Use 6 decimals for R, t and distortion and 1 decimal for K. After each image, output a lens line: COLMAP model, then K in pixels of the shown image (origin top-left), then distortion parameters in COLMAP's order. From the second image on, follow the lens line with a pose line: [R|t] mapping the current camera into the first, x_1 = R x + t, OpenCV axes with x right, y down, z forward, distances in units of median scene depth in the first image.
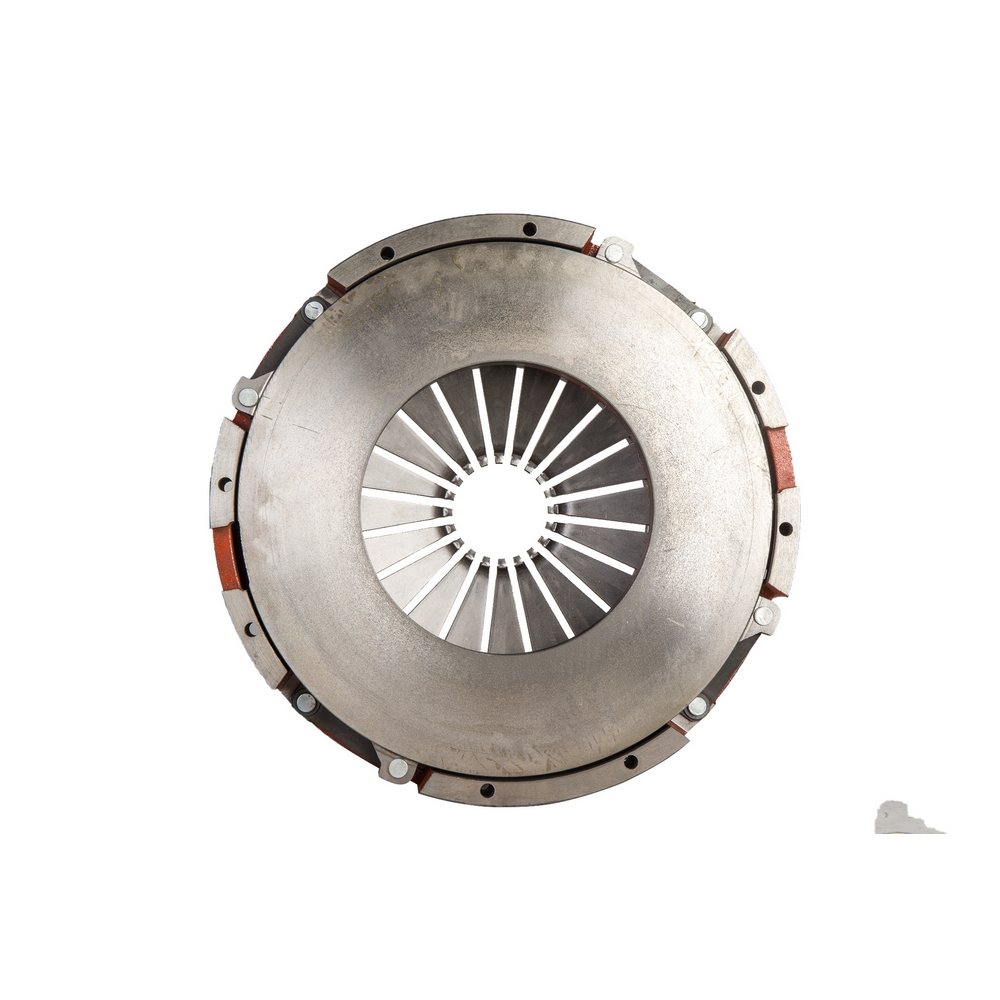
lens RADIAL K [[2268.8, 0, 500.0], [0, 2268.8, 500.0], [0, 0, 1]] dist [-0.005380, -0.008287]
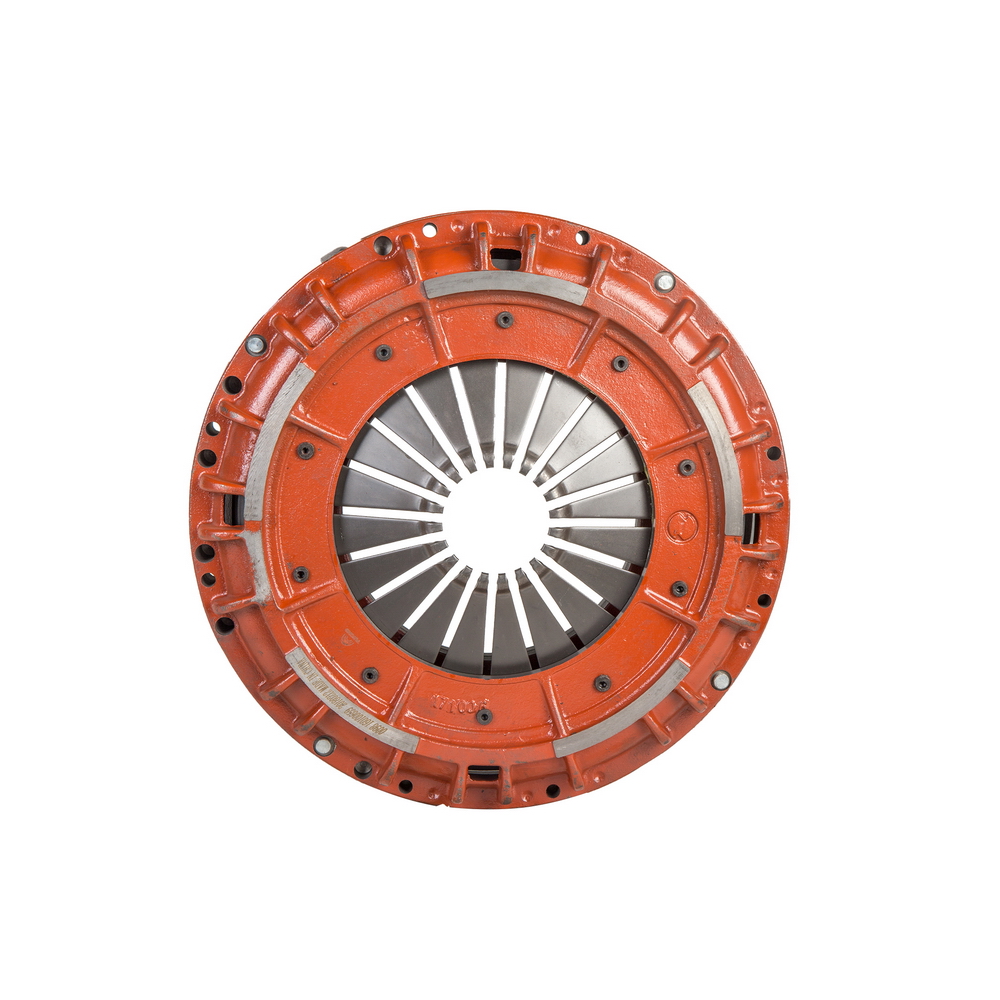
lens RADIAL K [[1897.4, 0, 500.0], [0, 1897.4, 500.0], [0, 0, 1]] dist [0.027677, 0.028979]
pose [[0.995795, -0.091537, 0.003730, -0.000091], [0.091561, 0.995775, -0.006939, 0.002197], [-0.003079, 0.007251, 0.999969, 0.254808]]
